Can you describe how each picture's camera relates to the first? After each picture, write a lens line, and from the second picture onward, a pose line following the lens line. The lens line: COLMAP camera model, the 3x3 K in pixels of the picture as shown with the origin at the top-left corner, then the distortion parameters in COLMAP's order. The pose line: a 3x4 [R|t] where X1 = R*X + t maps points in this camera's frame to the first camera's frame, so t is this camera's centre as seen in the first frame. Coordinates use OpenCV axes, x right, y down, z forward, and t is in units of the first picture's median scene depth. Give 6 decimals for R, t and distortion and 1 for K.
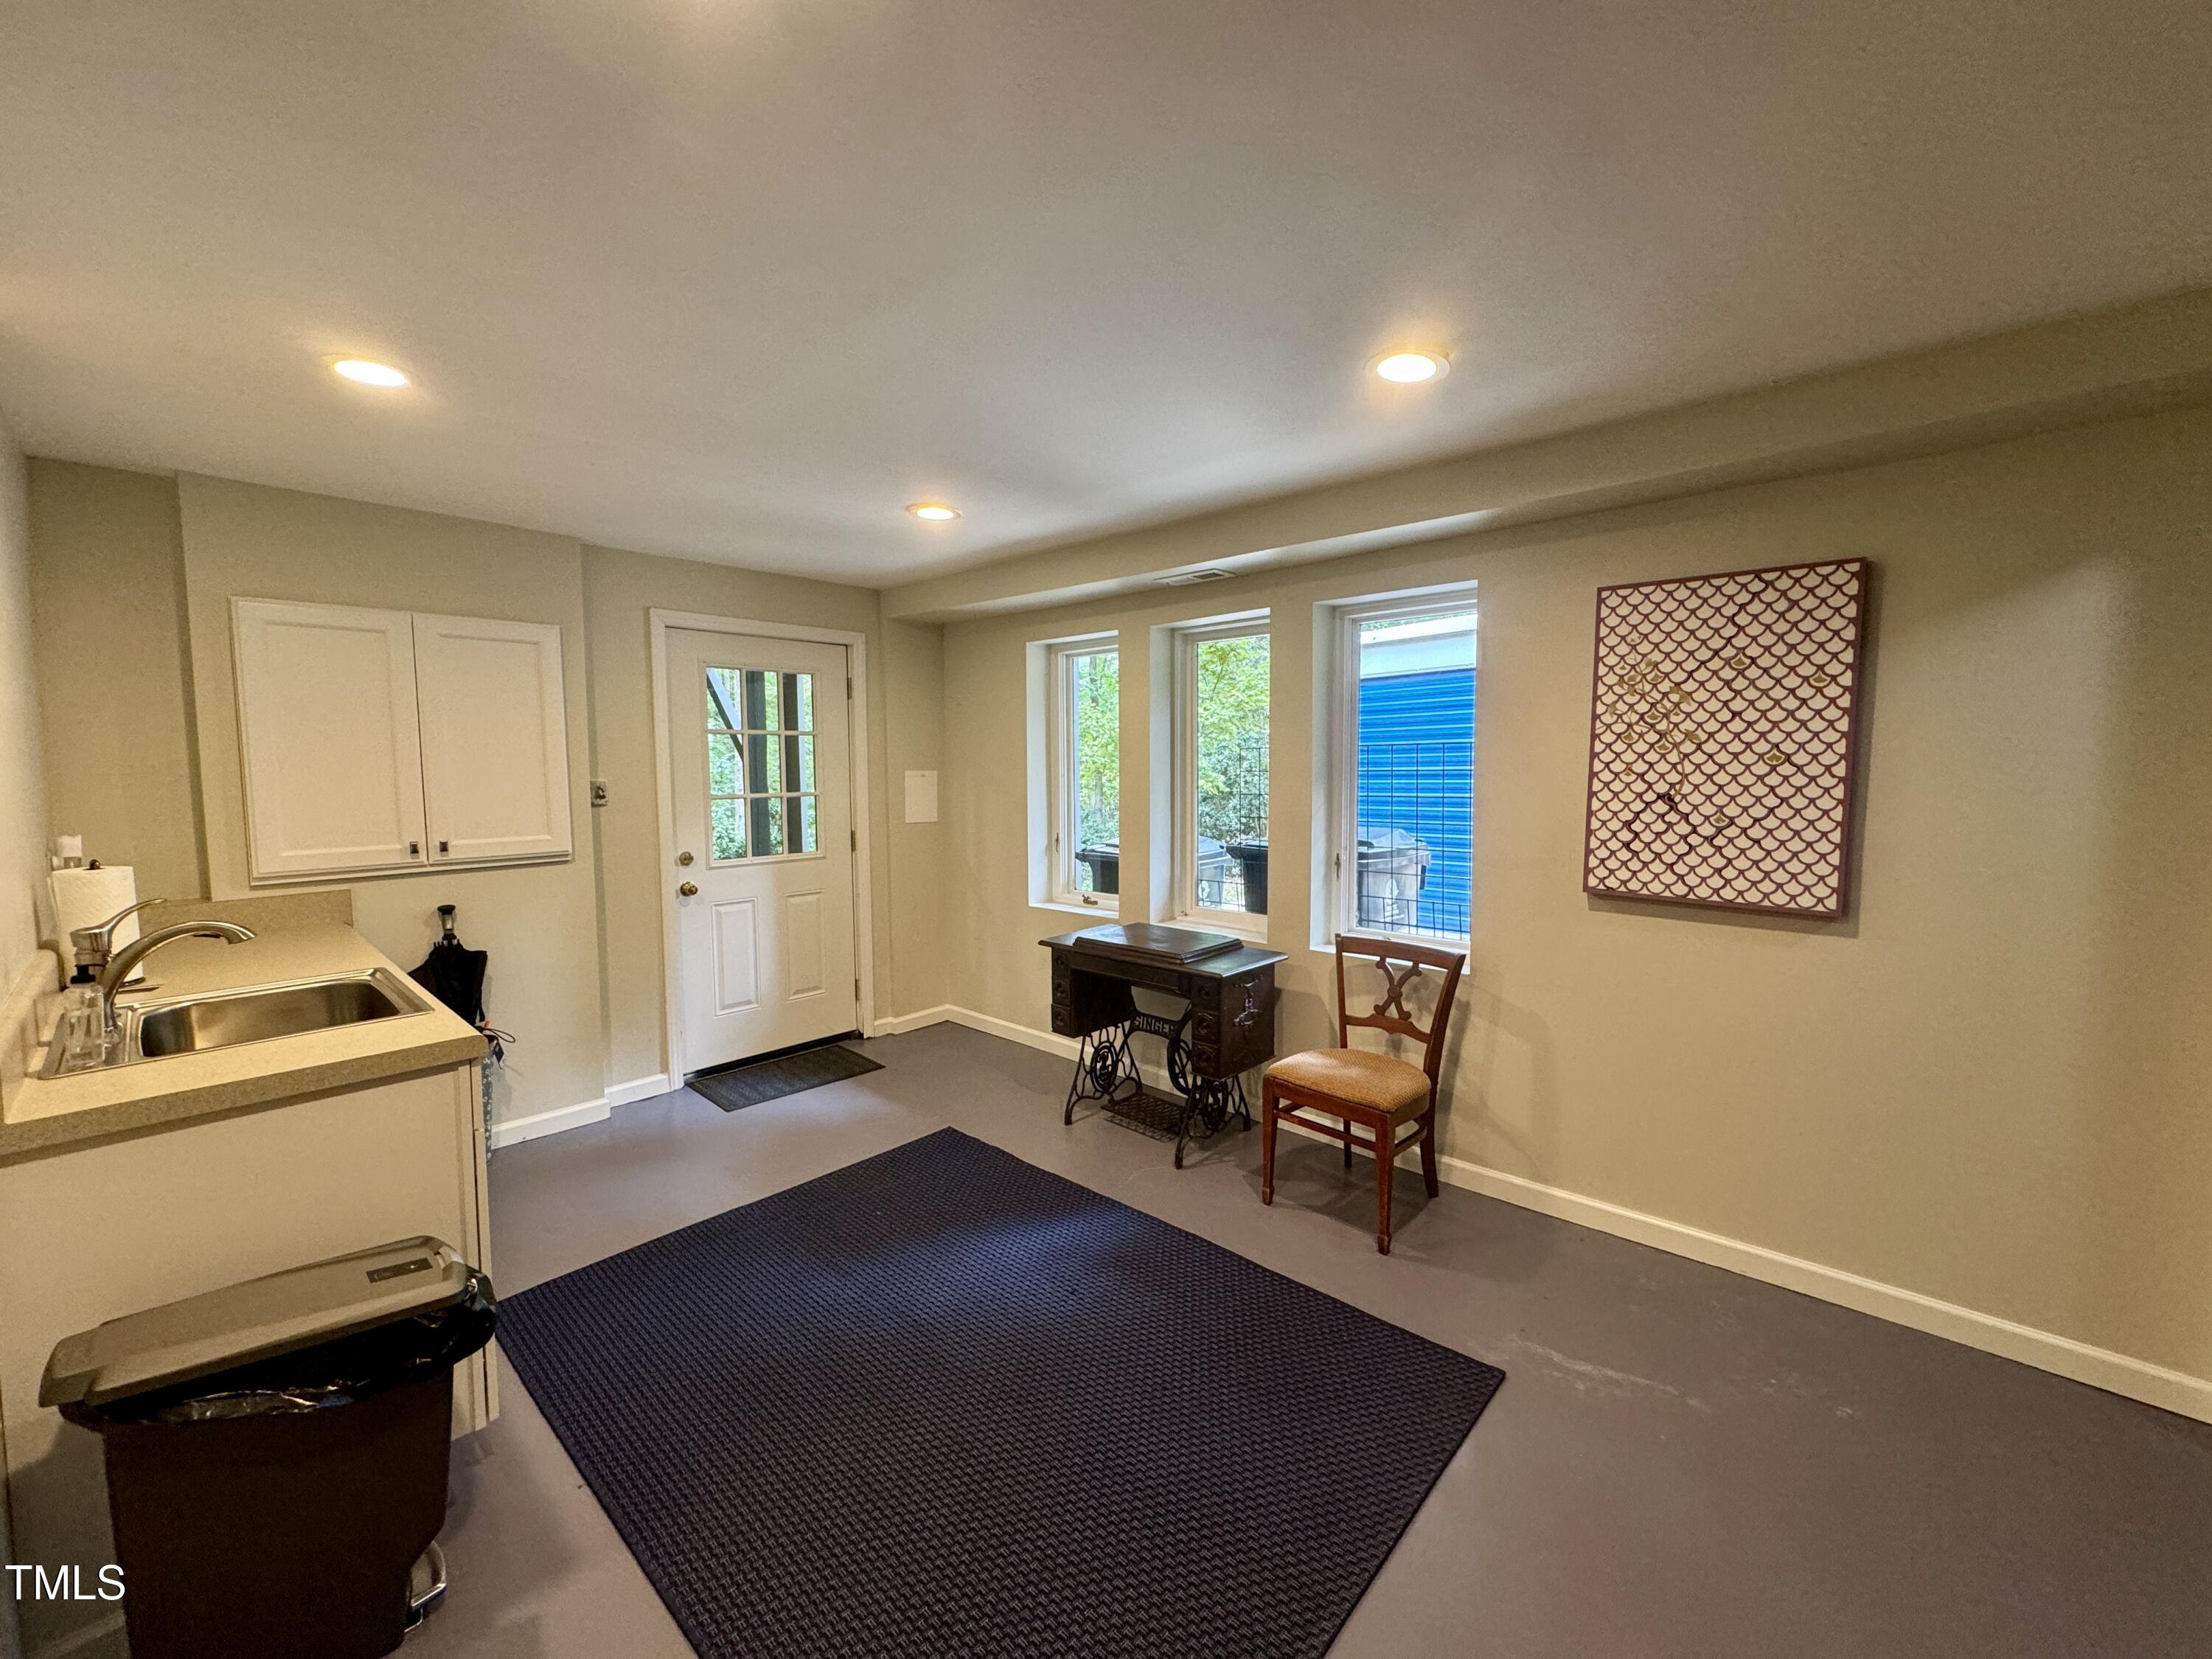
lens RADIAL K [[883.8, 0, 1104.6], [0, 883.8, 830.1], [0, 0, 1]] dist [-0.000476, 0.000082]
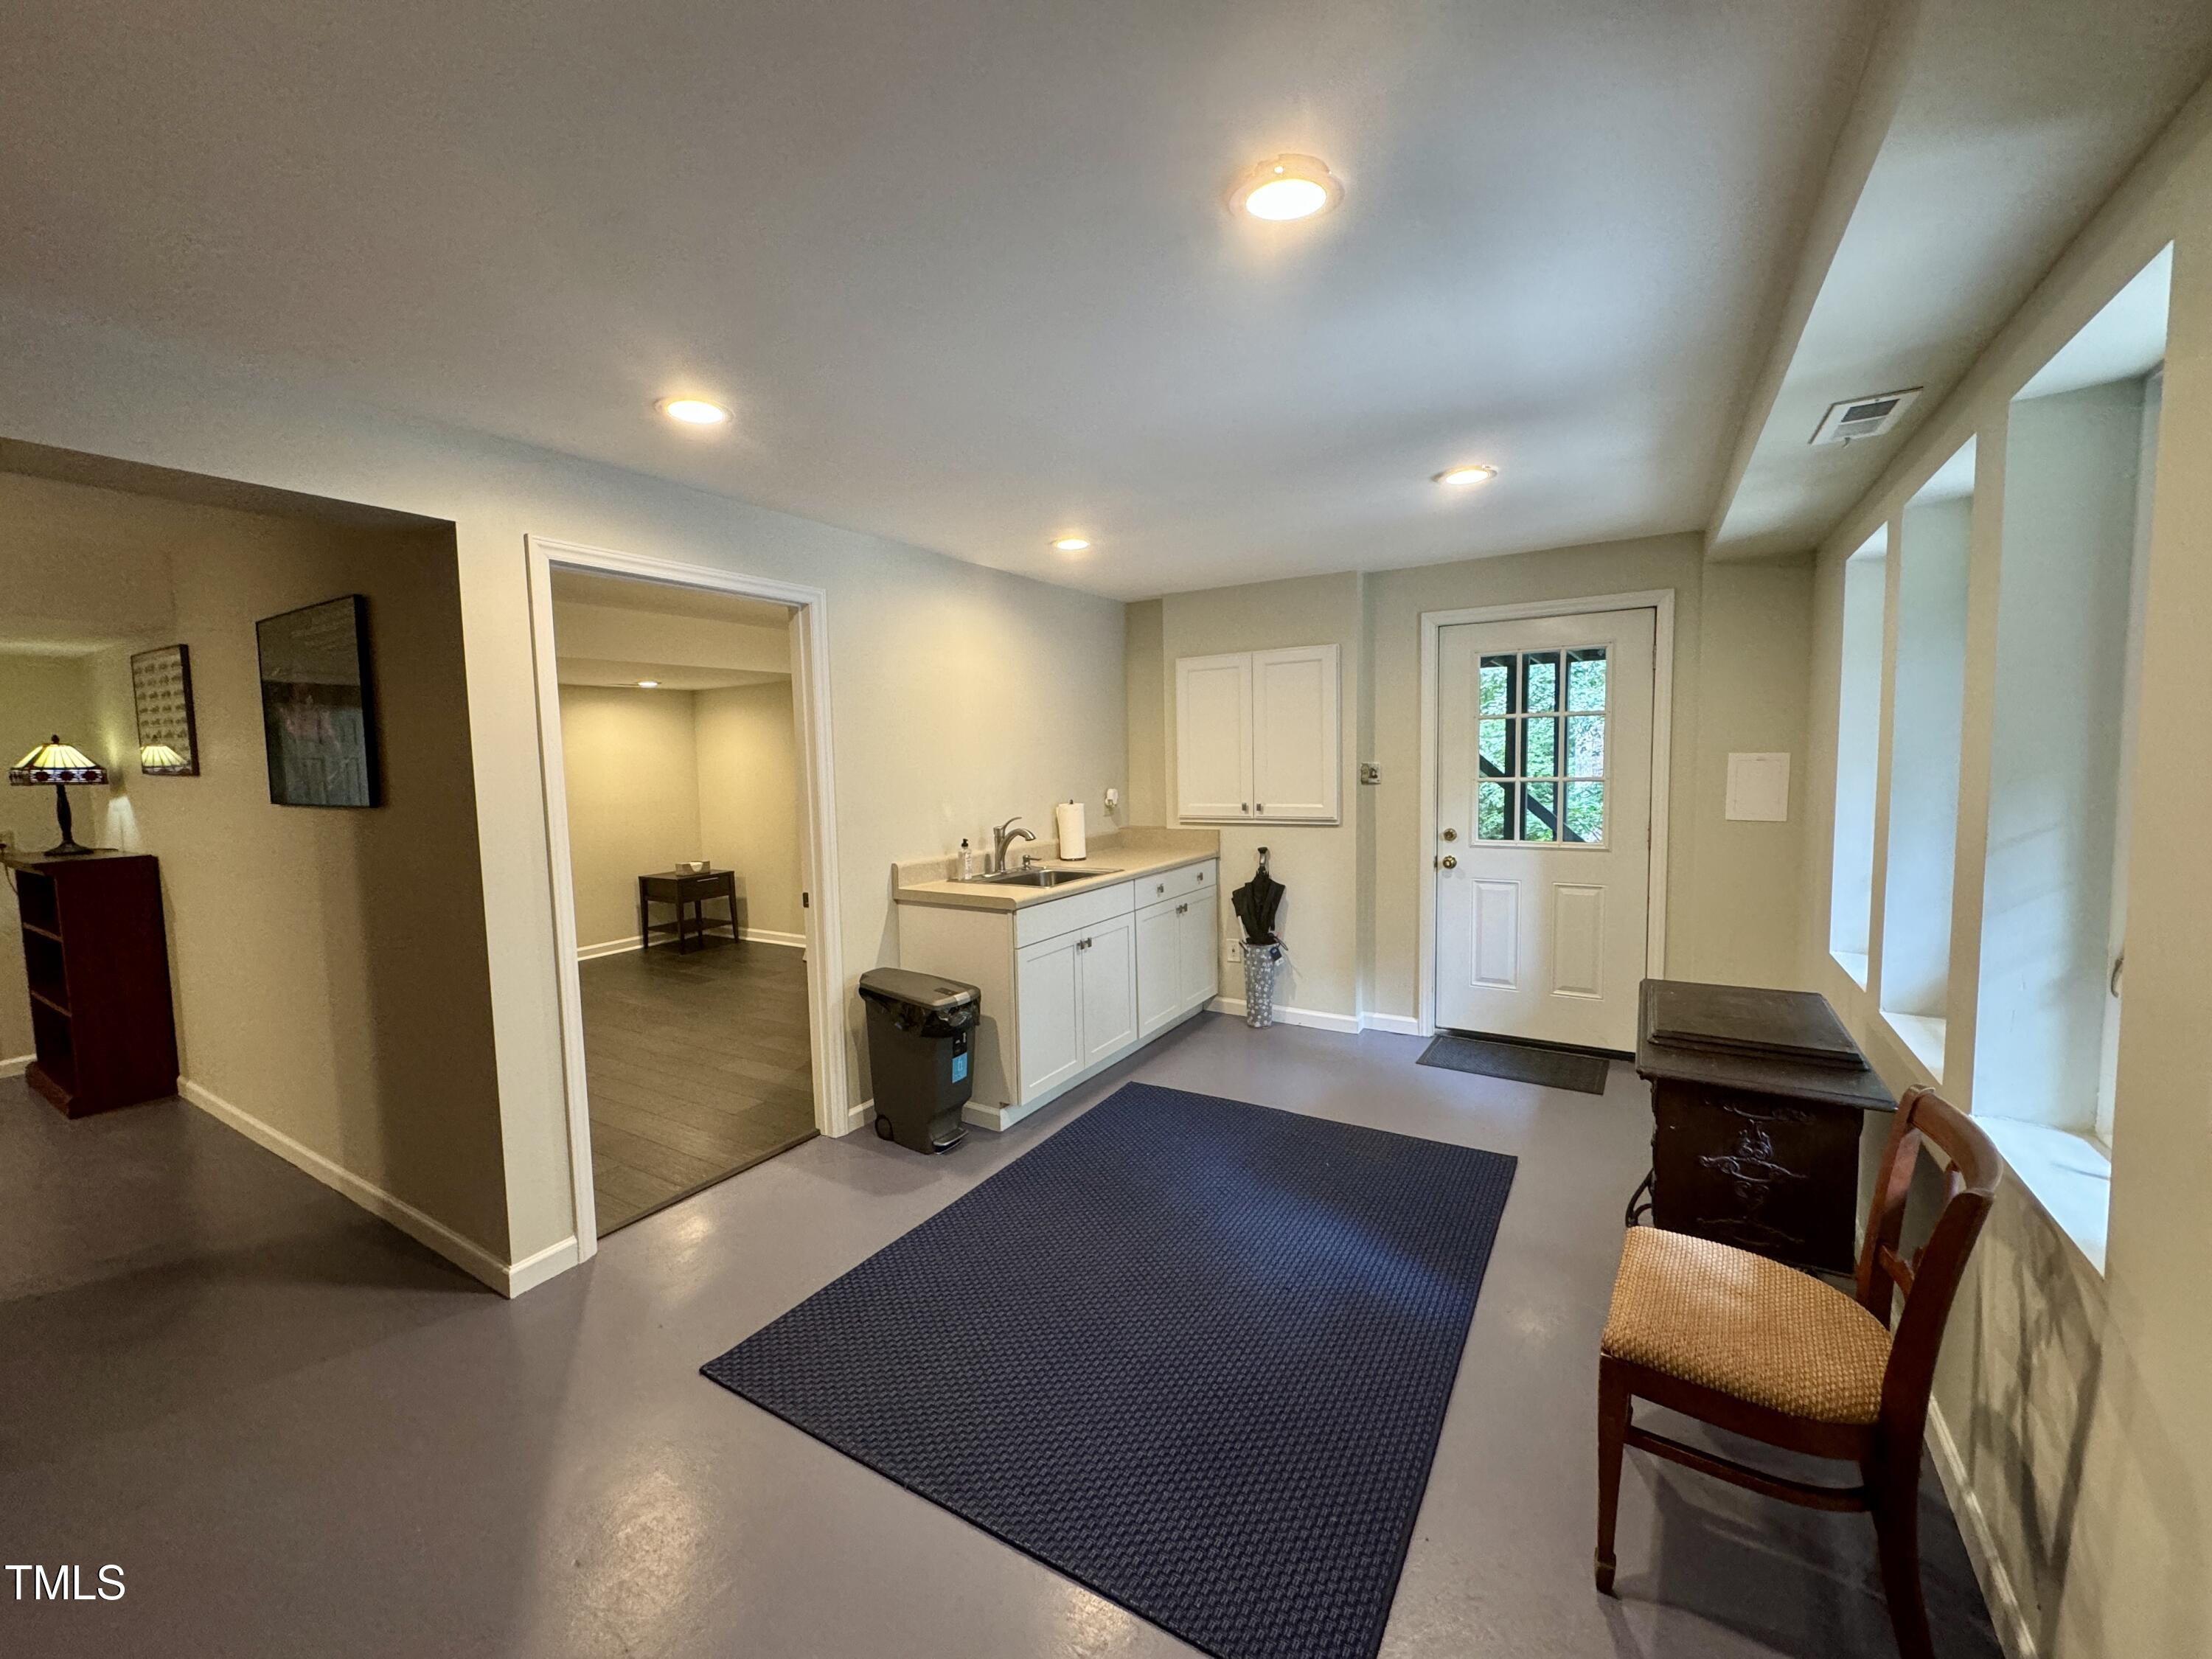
lens RADIAL K [[883.8, 0, 1100.6], [0, 883.8, 824.5], [0, 0, 1]] dist [-0.000476, 0.000082]
pose [[0.191563, 0.076942, -0.978460, 0.583438], [-0.057347, 0.996097, 0.067102, -0.032869], [0.979804, 0.043258, 0.195227, 0.399822]]
